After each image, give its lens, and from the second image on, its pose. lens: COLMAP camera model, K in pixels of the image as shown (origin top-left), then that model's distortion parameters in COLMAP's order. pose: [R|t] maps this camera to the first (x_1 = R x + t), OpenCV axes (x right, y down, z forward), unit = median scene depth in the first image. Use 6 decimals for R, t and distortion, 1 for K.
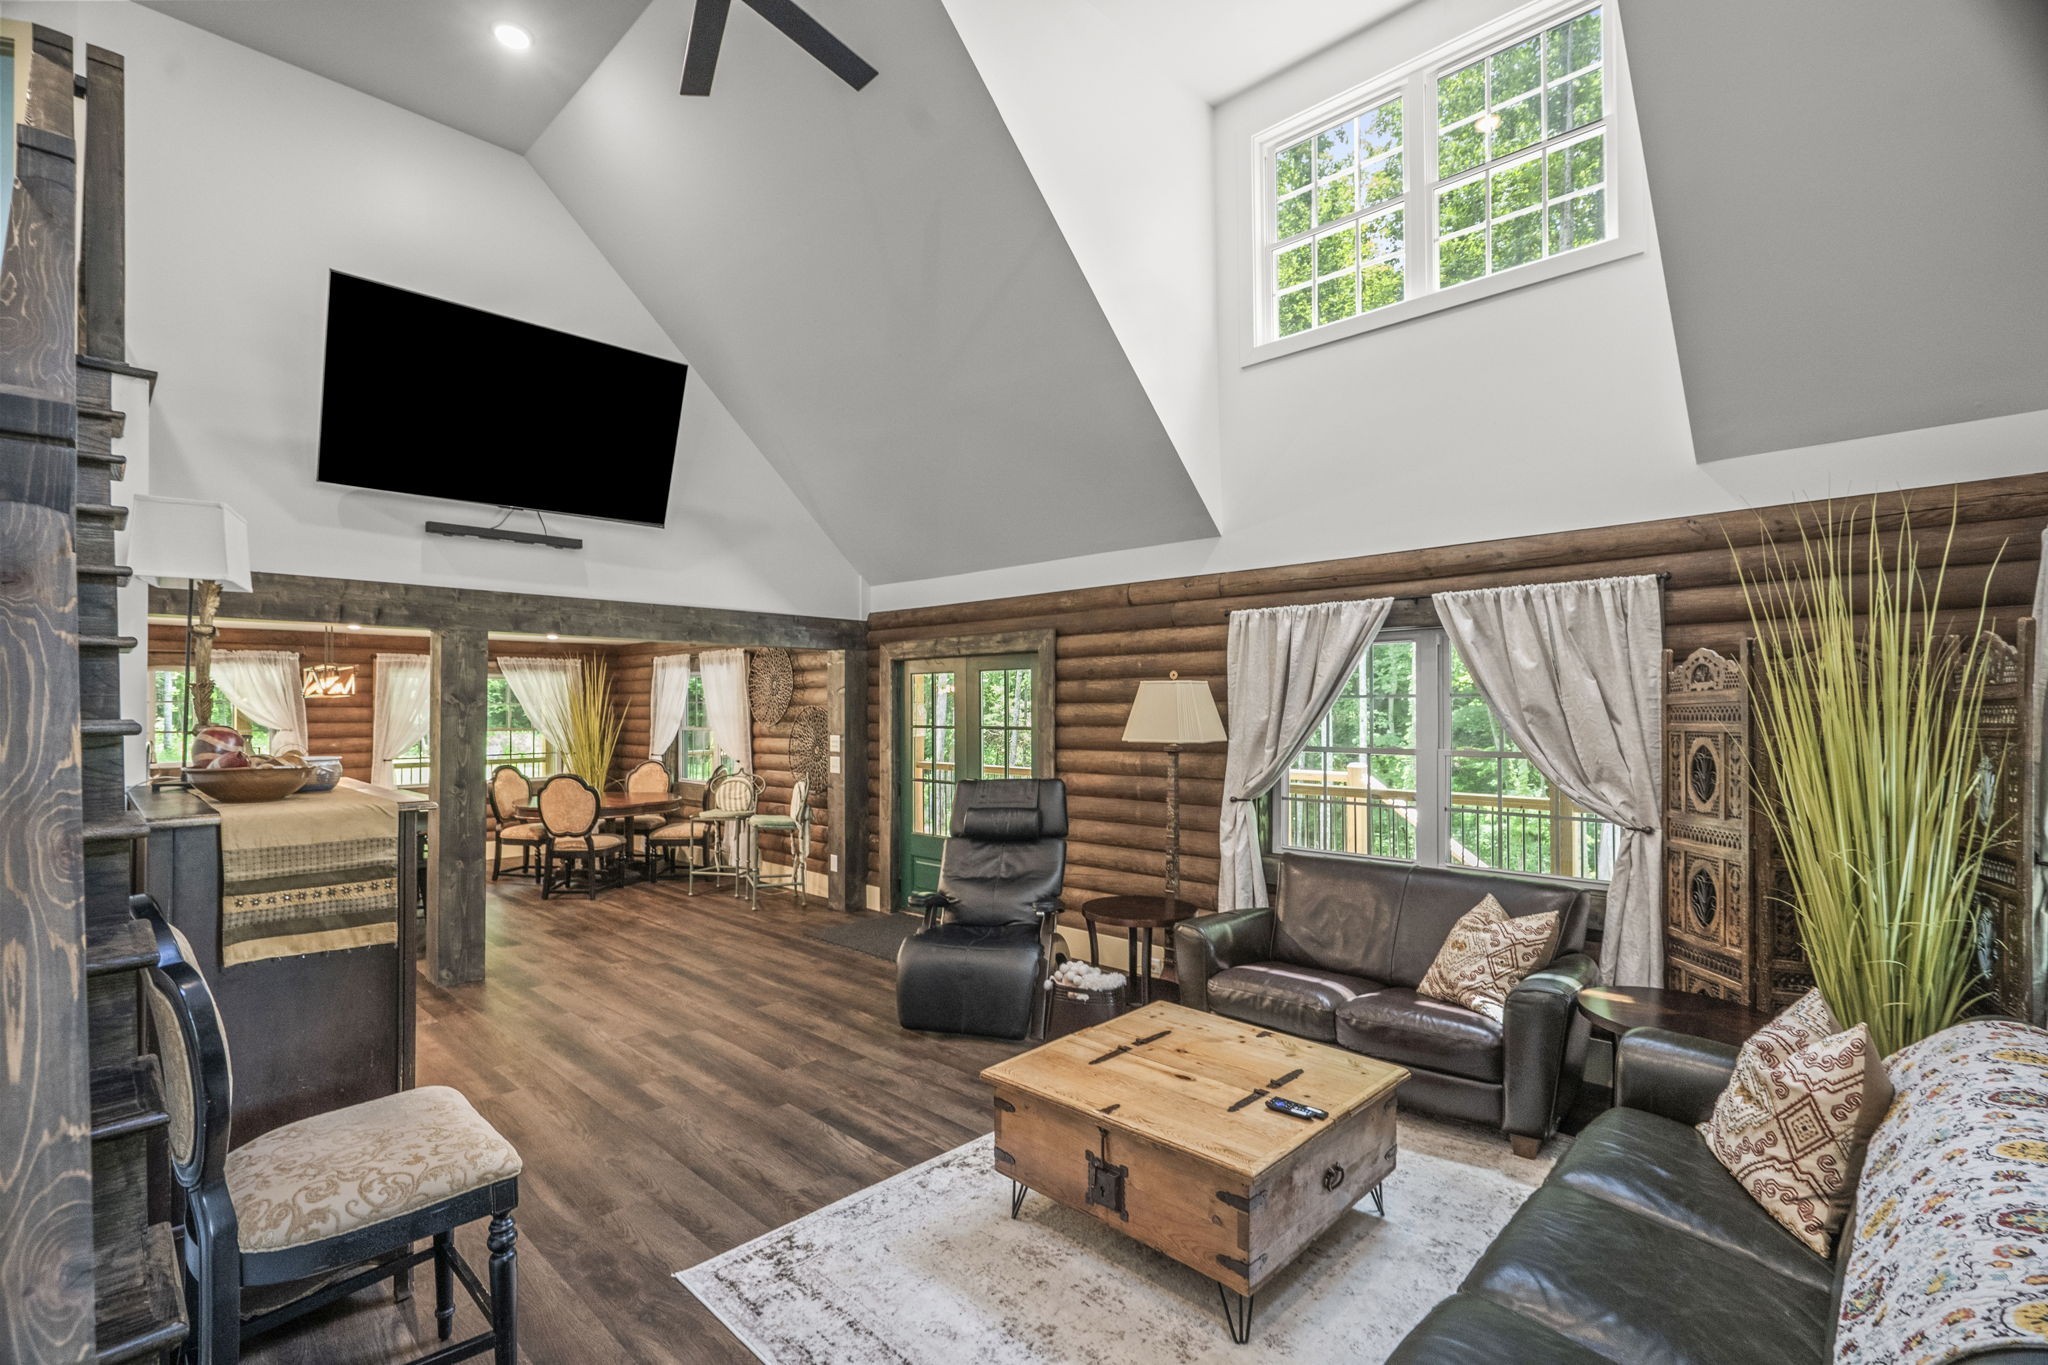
lens RADIAL K [[938.9, 0, 1024.5], [0, 938.9, 696.6], [0, 0, 1]] dist [0.001888, 0.000743]
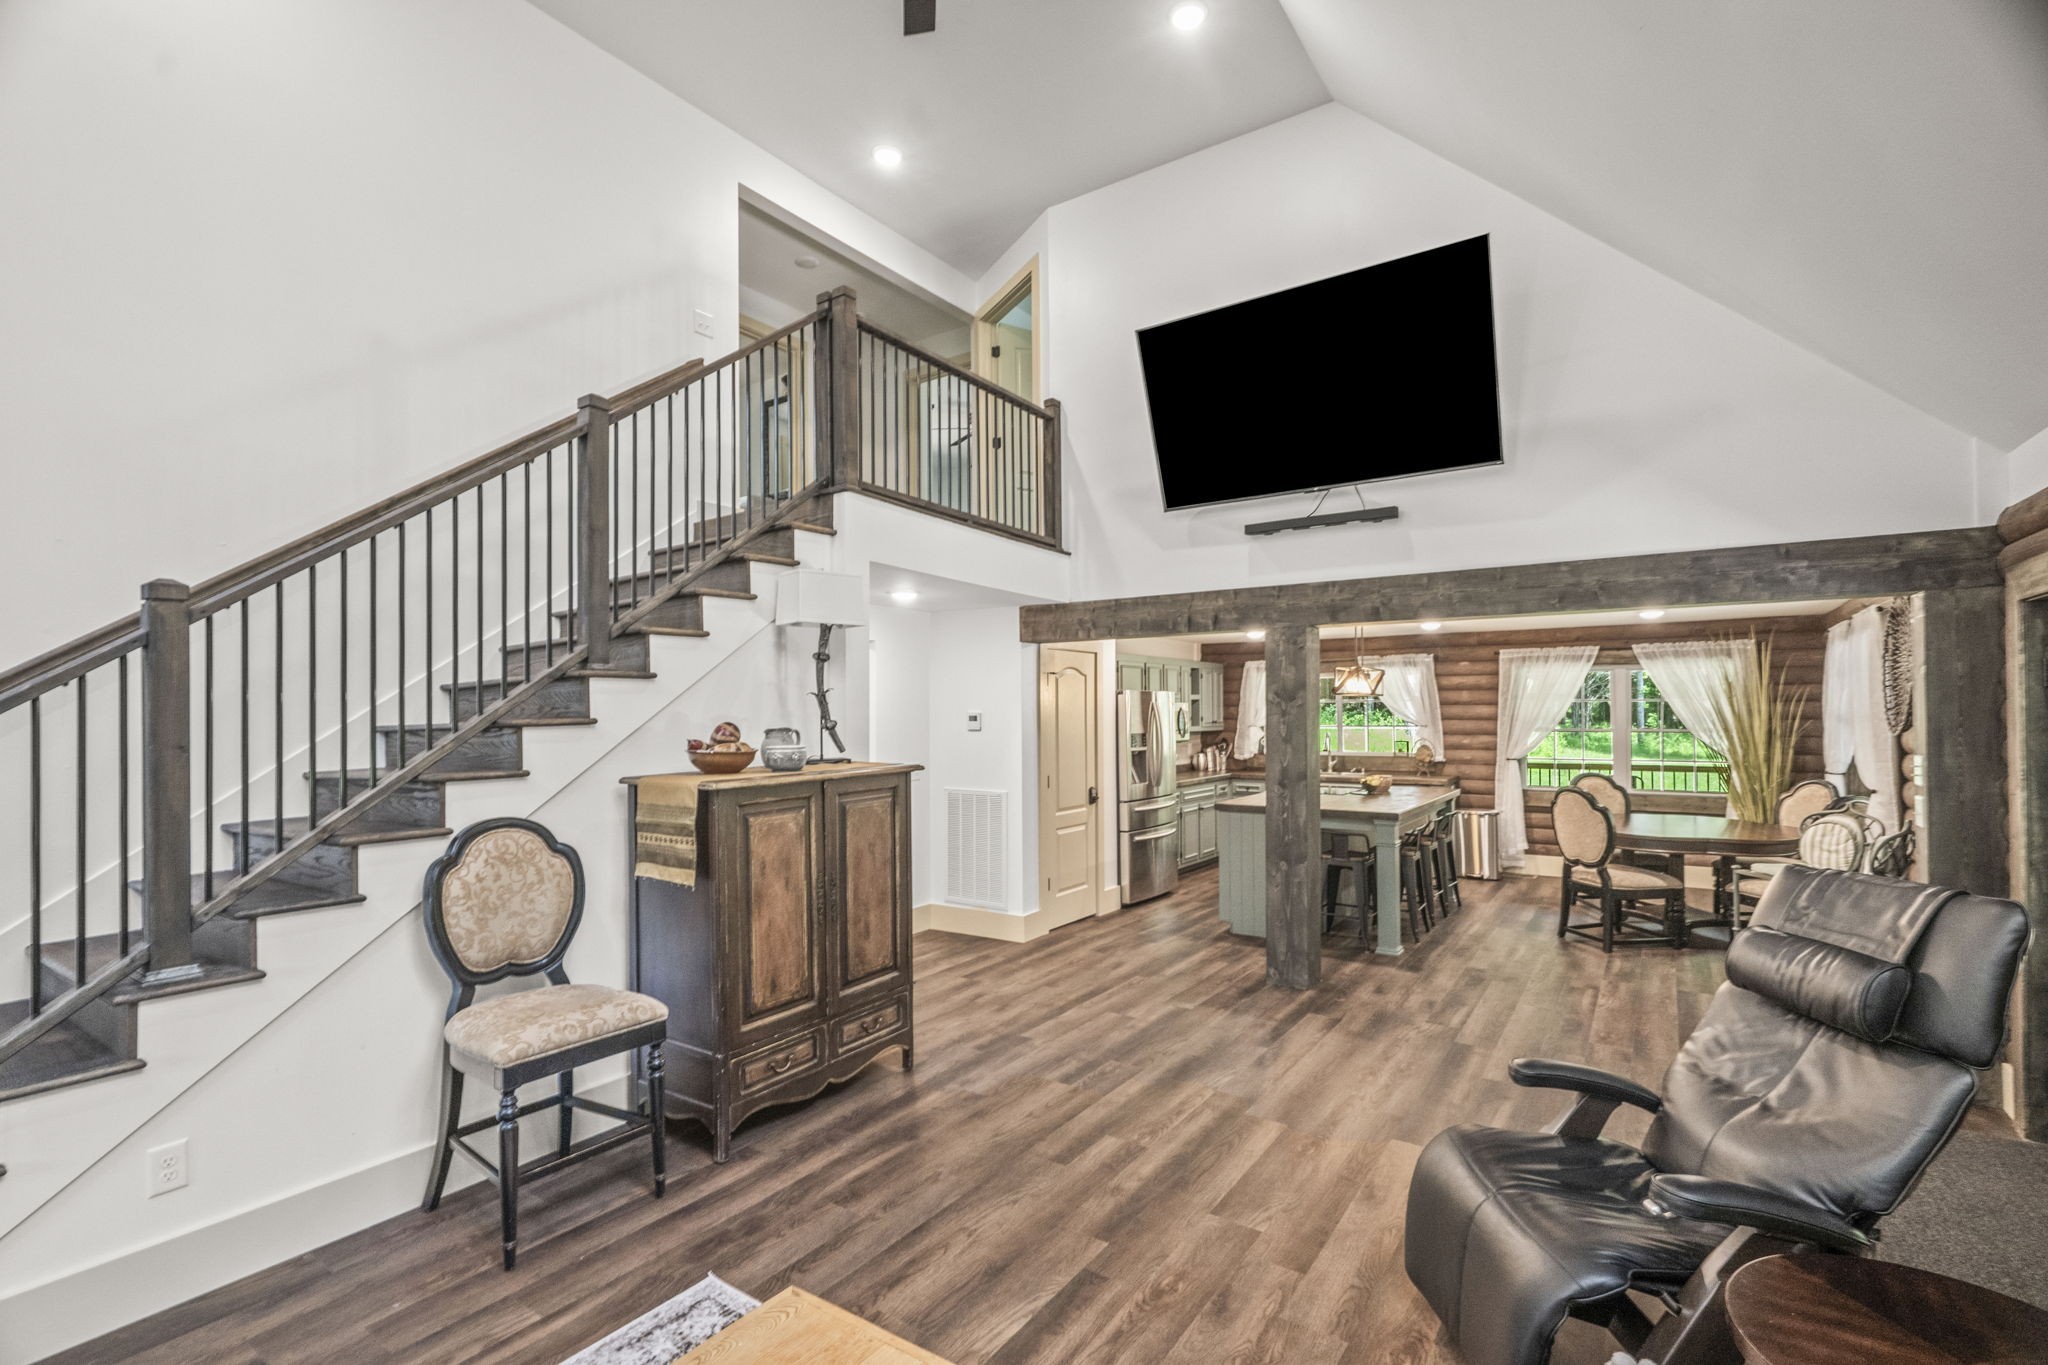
lens RADIAL K [[938.9, 0, 1016.8], [0, 938.9, 701.5], [0, 0, 1]] dist [0.001888, 0.000743]
pose [[0.159891, -0.007781, -0.987104, 0.347055], [0.017405, 0.999836, -0.005062, 0.007304], [0.986981, -0.016372, 0.160000, 0.604146]]
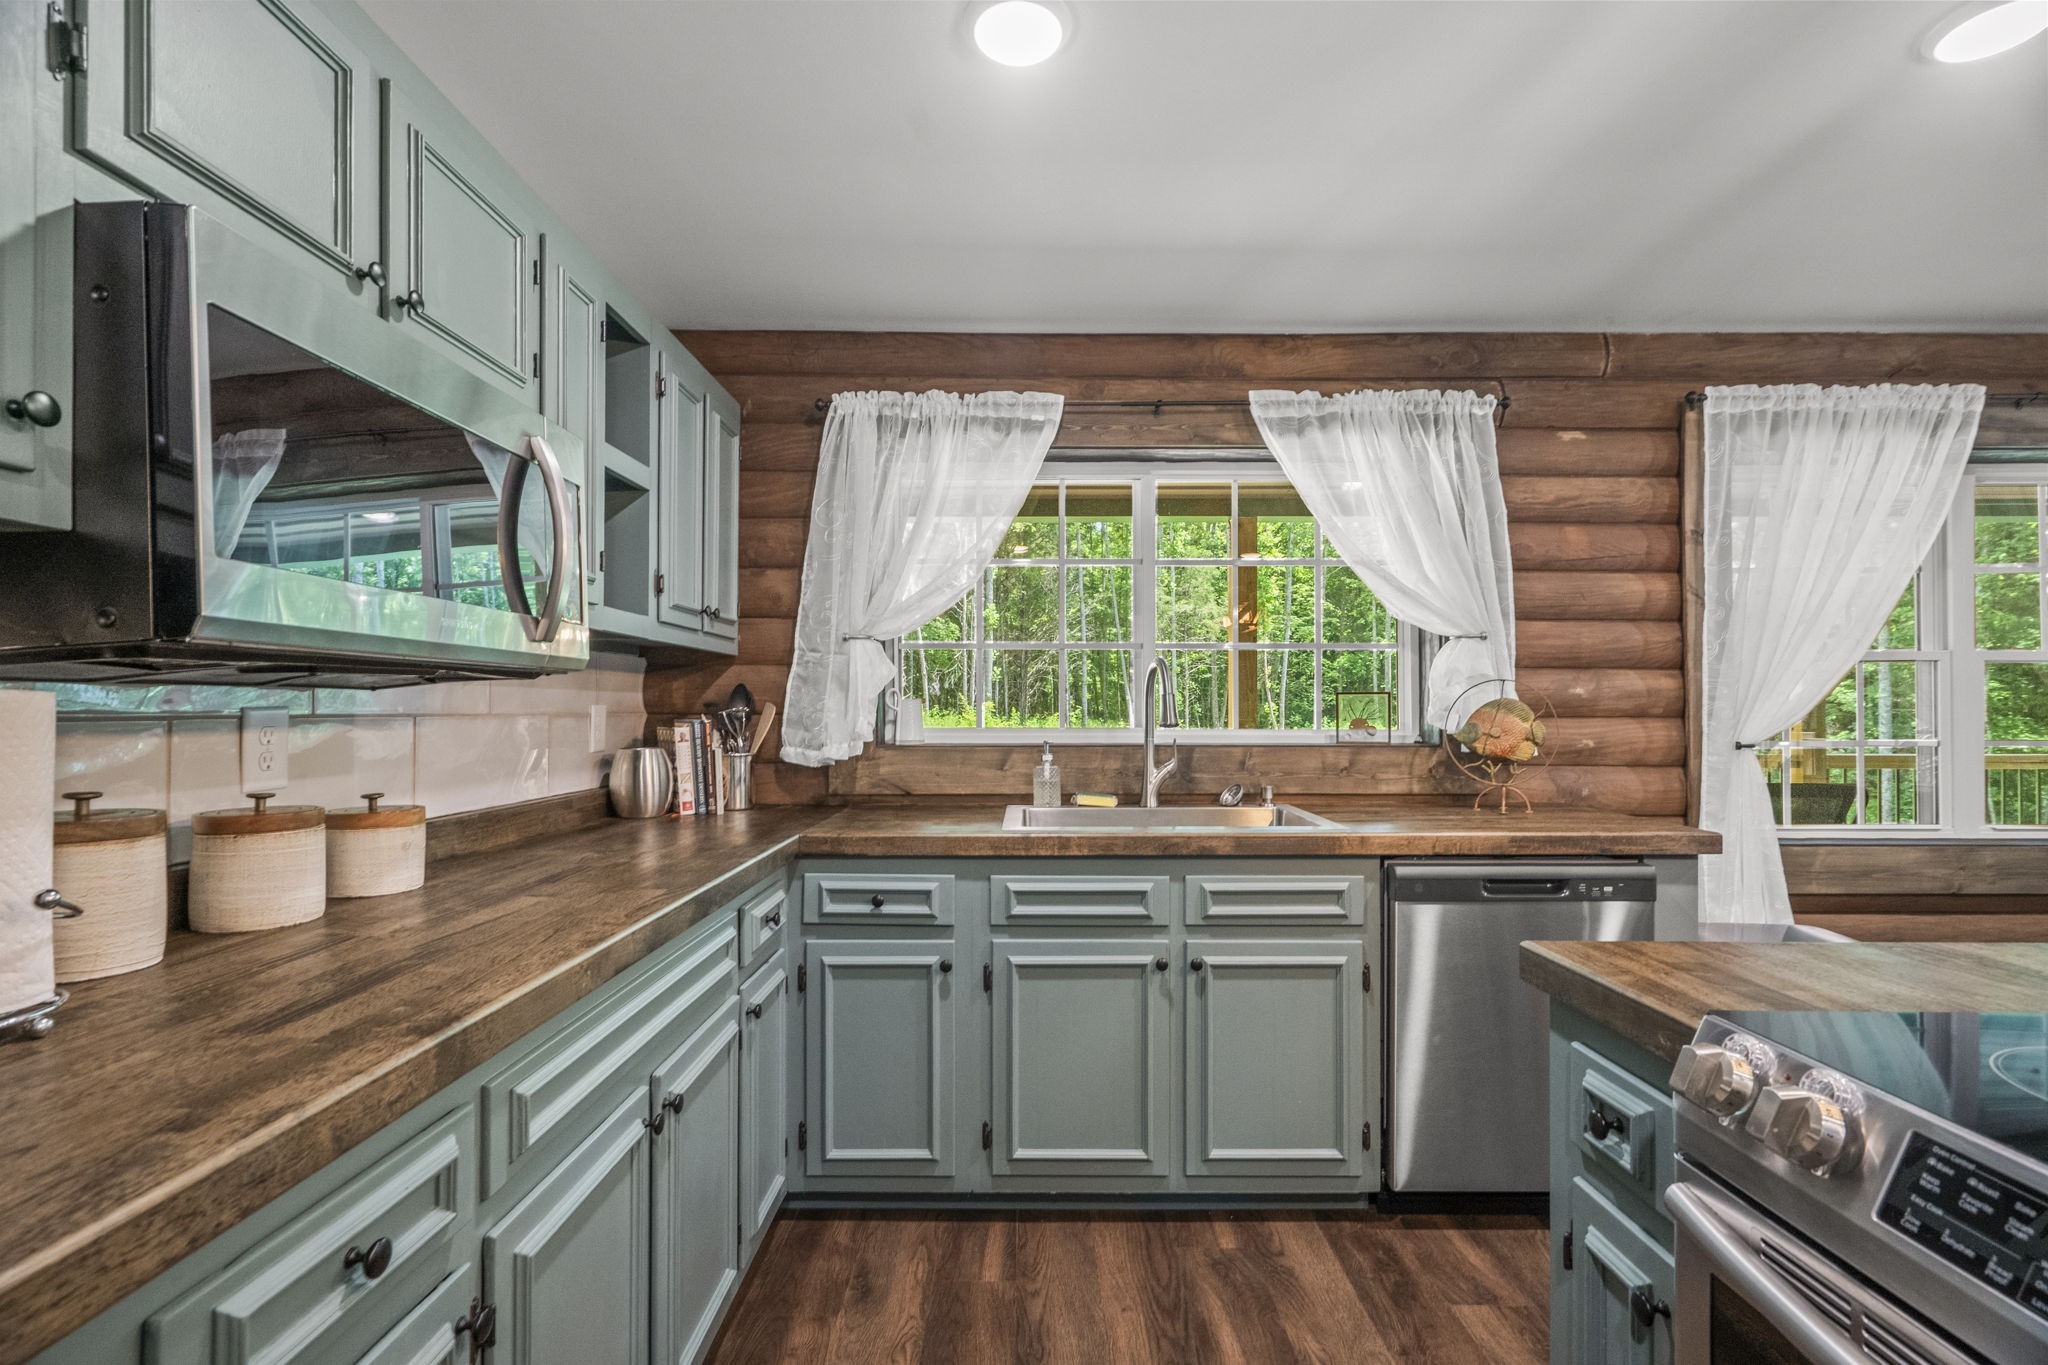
lens RADIAL K [[938.9, 0, 1043.7], [0, 938.9, 696.5], [0, 0, 1]] dist [0.001888, 0.000743]
pose [[0.699106, -0.004961, -0.715001, -1.092659], [0.002845, 0.999987, -0.004156, 0.092753], [0.715013, 0.000871, 0.699111, 1.124125]]
